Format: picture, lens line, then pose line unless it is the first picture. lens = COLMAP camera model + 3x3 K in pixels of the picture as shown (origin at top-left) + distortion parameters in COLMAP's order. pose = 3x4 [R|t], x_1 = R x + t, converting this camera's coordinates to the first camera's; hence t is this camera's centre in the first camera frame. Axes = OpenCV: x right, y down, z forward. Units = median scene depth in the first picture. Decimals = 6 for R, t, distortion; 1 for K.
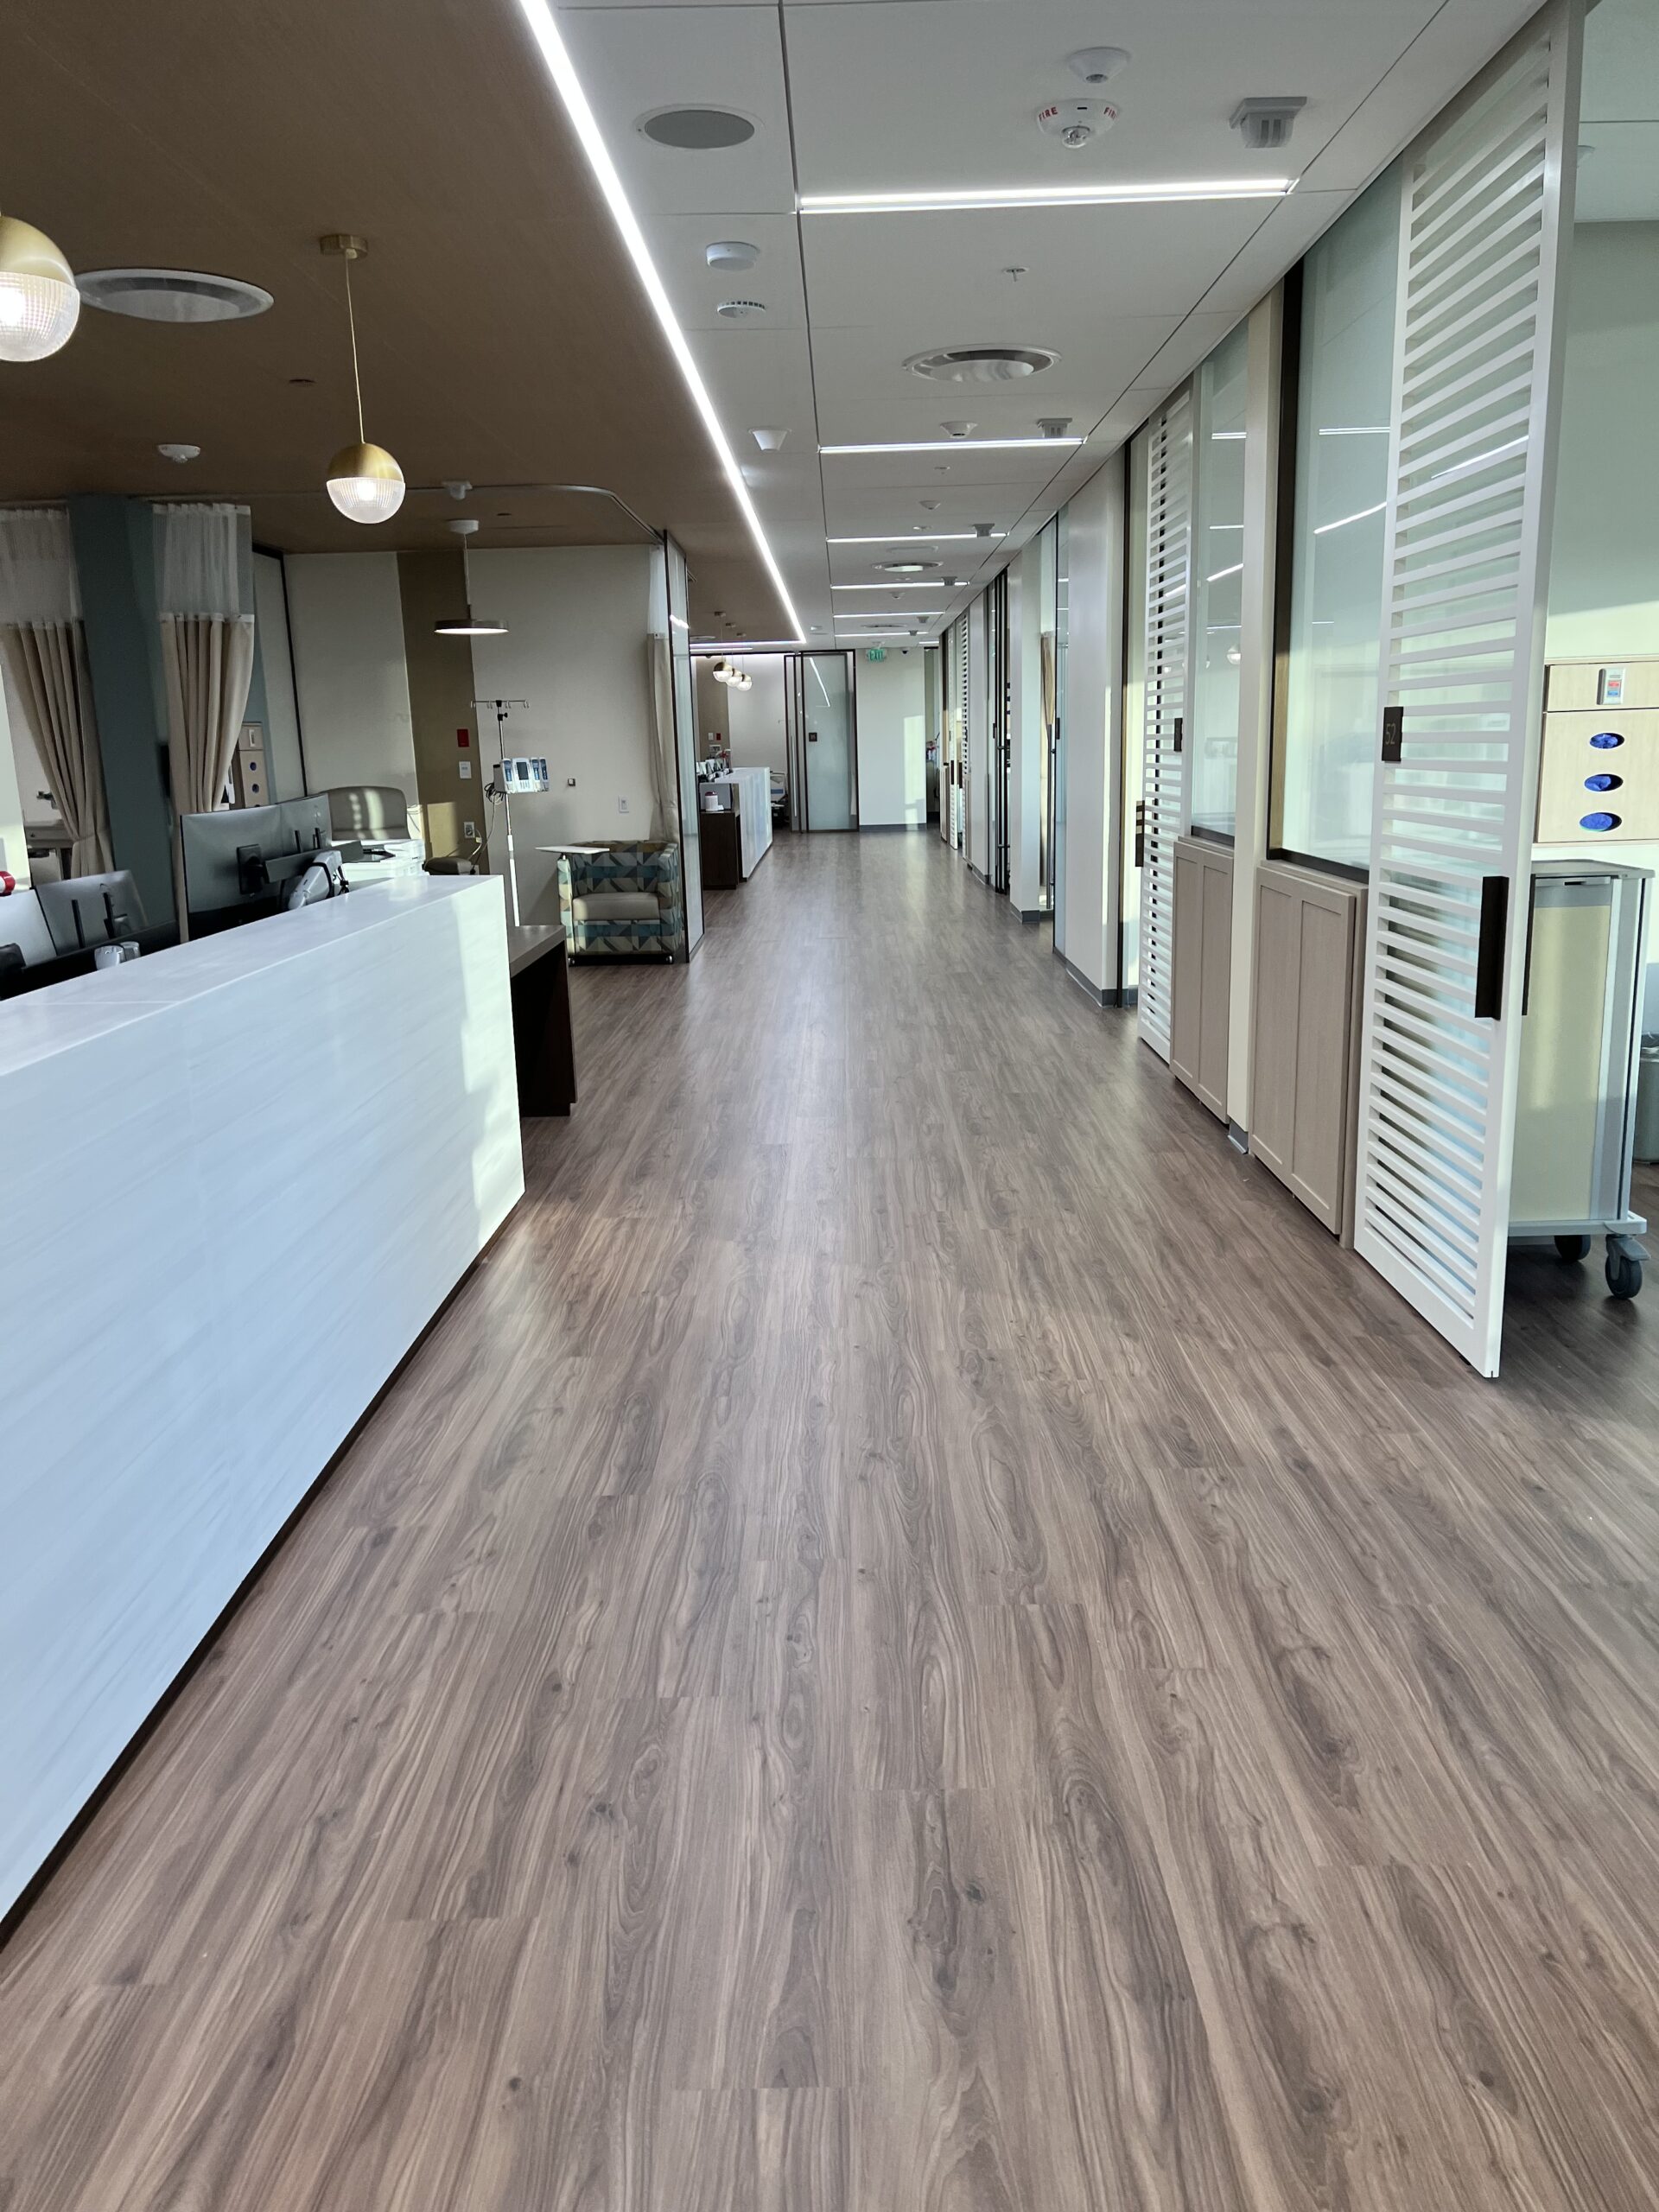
lens RADIAL K [[1643.6, 0, 822.7], [0, 1643.6, 1122.1], [0, 0, 1]] dist [0.028411, -0.000406]
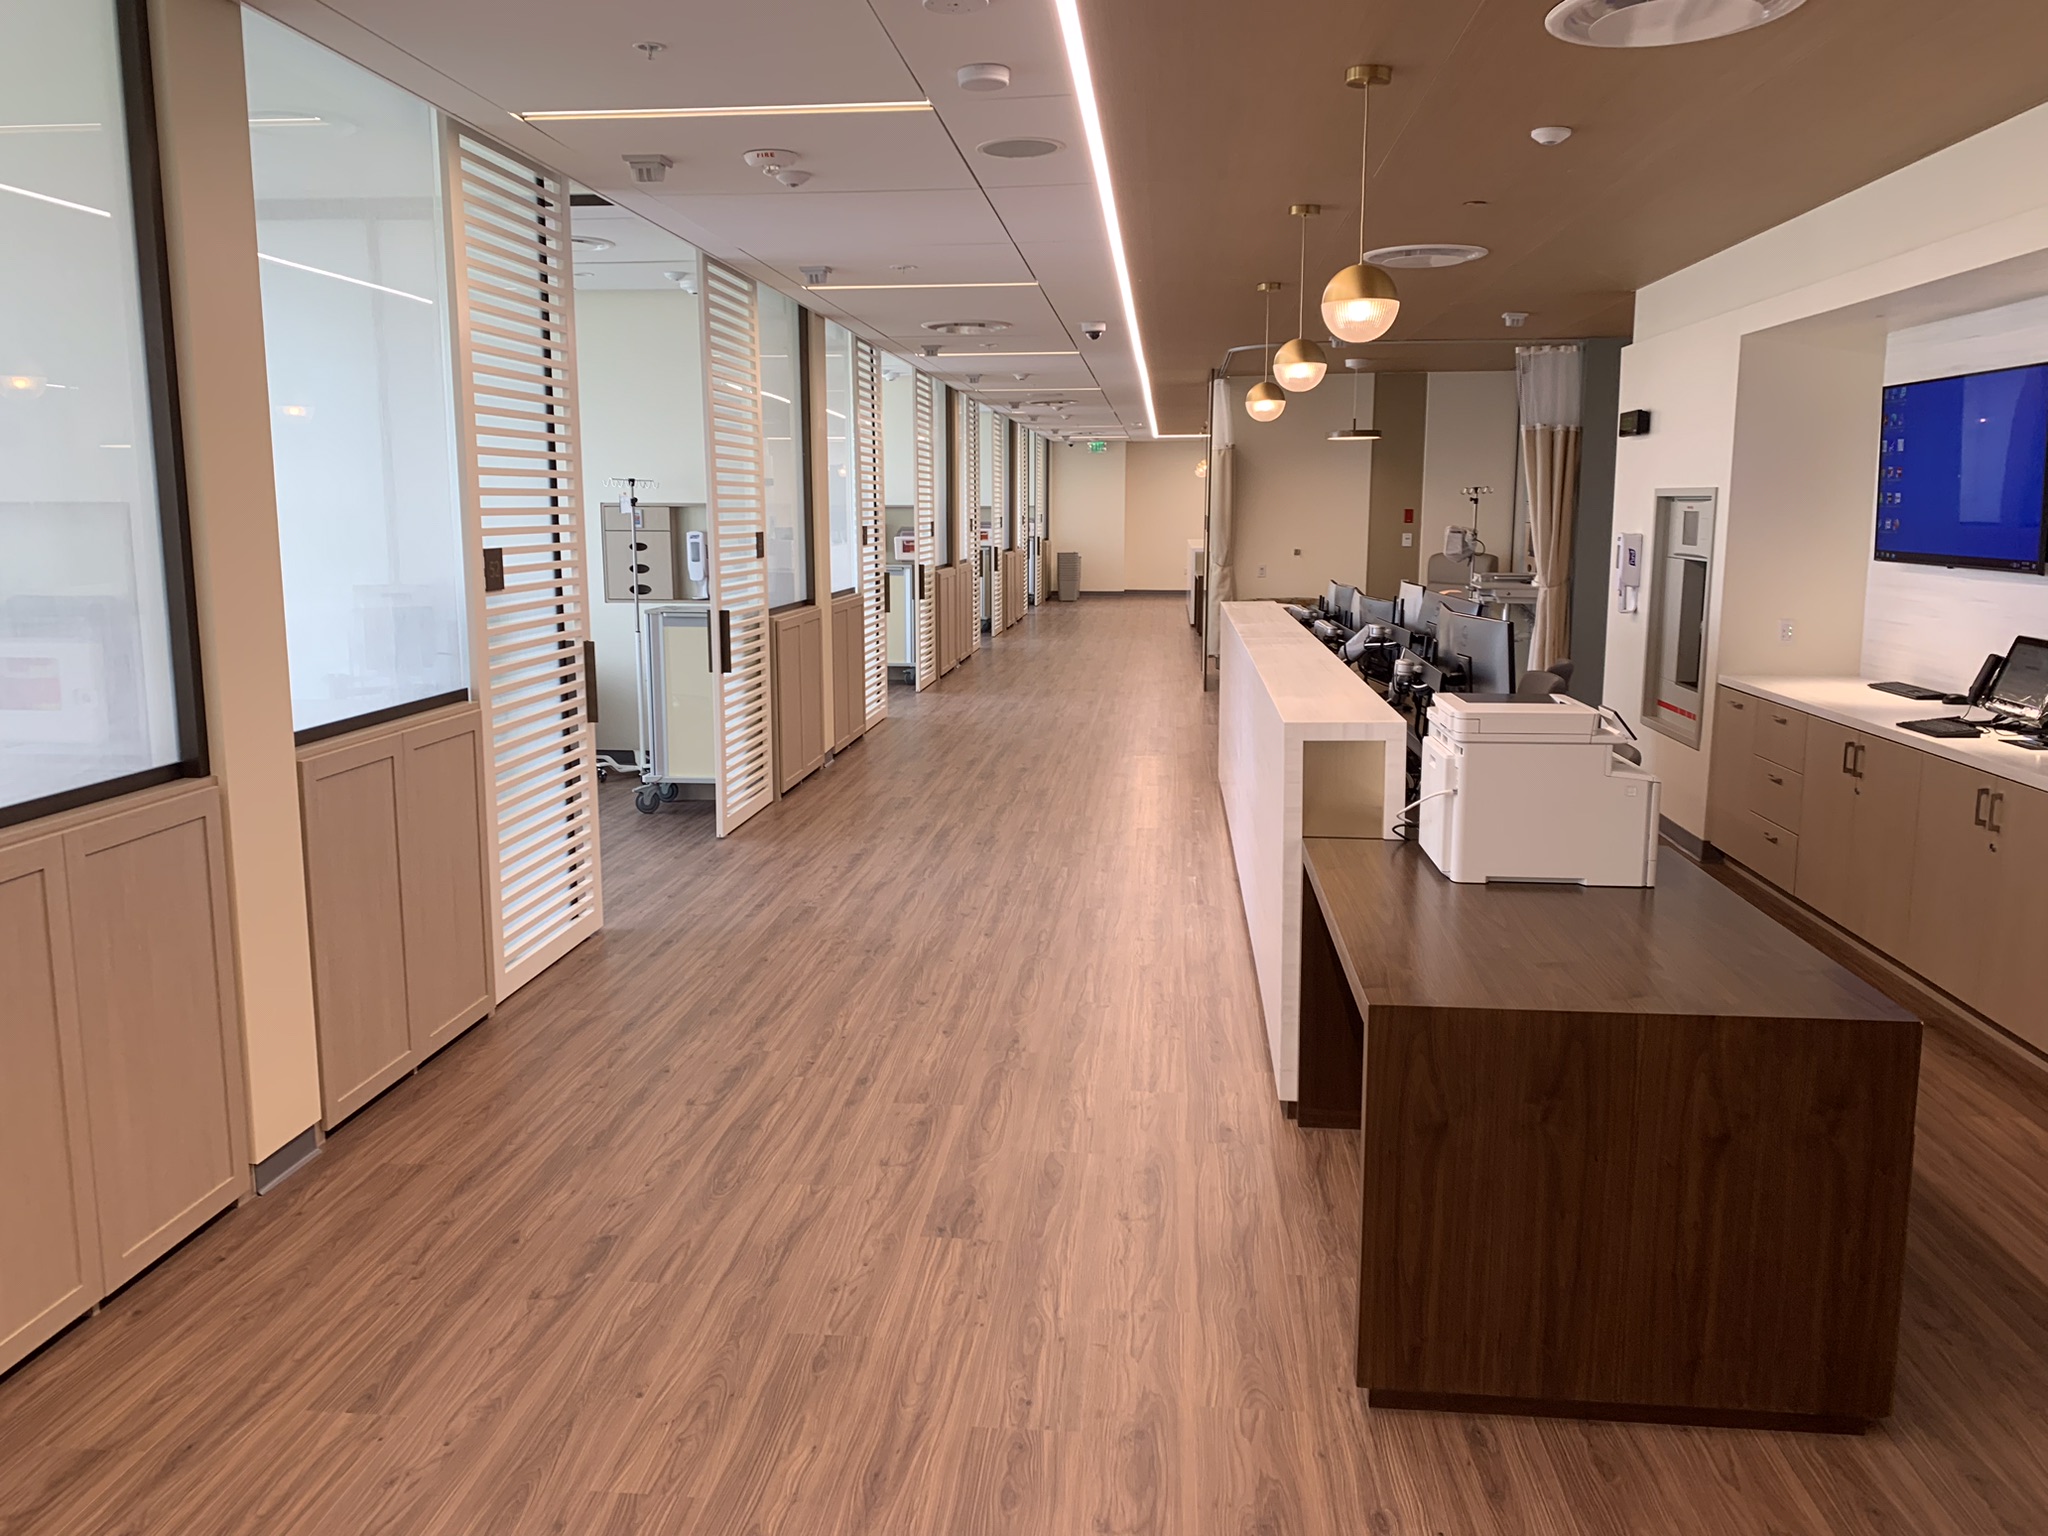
lens RADIAL K [[1578.7, 0, 1029.3], [0, 1578.7, 763.0], [0, 0, 1]] dist [-0.000716, 0.000479]
pose [[-0.996741, 0.018688, 0.078472, -0.143766], [0.046591, 0.927501, 0.370907, -0.482196], [-0.065851, 0.373354, -0.925349, 1.966880]]
